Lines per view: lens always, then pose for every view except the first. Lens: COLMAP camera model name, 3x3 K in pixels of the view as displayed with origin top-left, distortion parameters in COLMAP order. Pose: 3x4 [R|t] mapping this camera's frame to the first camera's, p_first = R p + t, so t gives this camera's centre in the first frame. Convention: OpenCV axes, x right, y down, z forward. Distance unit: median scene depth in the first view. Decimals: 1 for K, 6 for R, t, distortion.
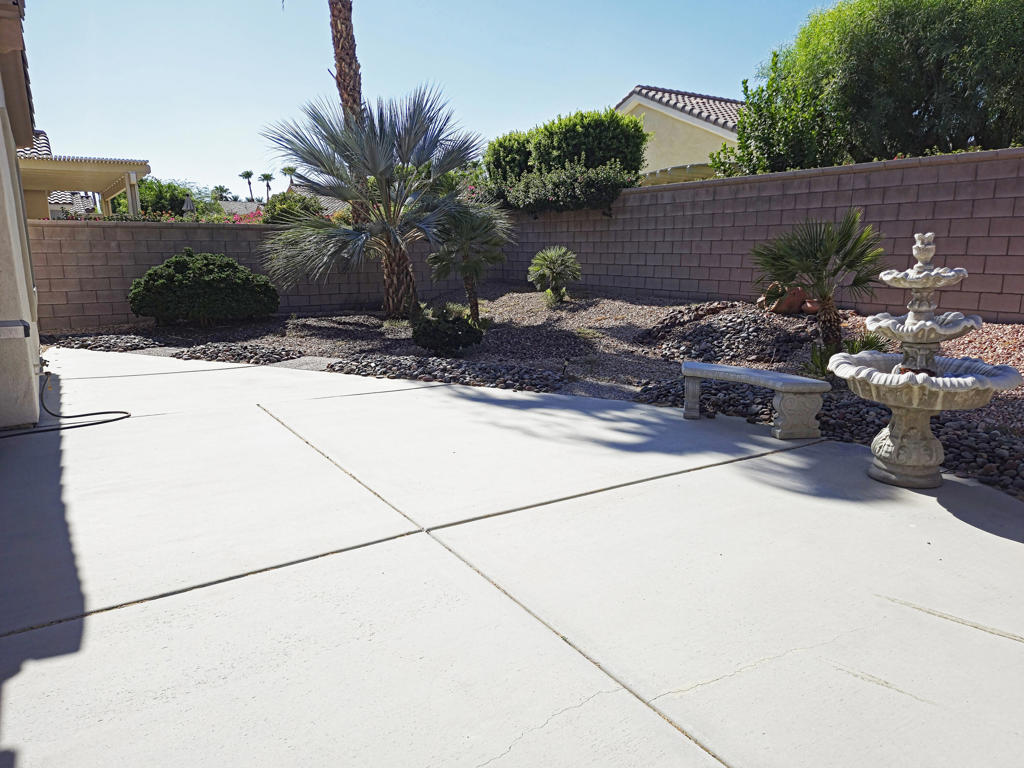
lens RADIAL K [[688.6, 0, 512.0], [0, 688.6, 384.0], [0, 0, 1]] dist [0.092421, -0.086596]
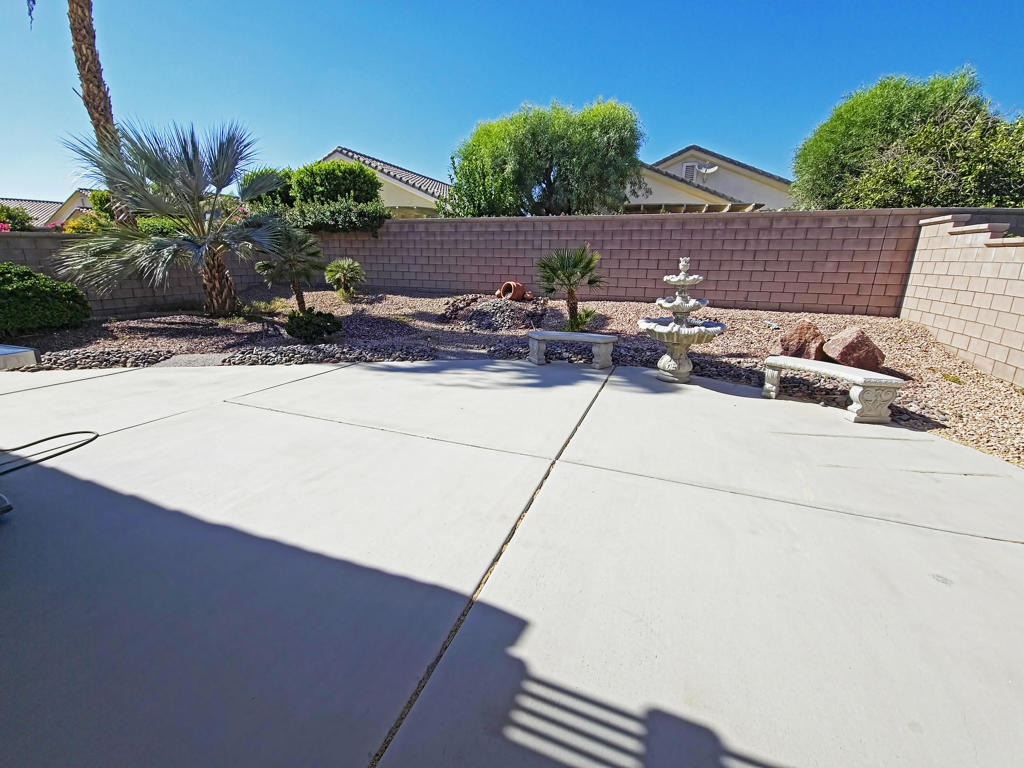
lens RADIAL K [[422.5, 0, 512.0], [0, 422.5, 384.0], [0, 0, 1]] dist [-0.000782, -0.000871]
pose [[0.808547, -0.151348, 0.568635, -0.208554], [0.098797, 0.987555, 0.122368, -0.019367], [-0.580079, -0.042761, 0.813437, 0.104729]]
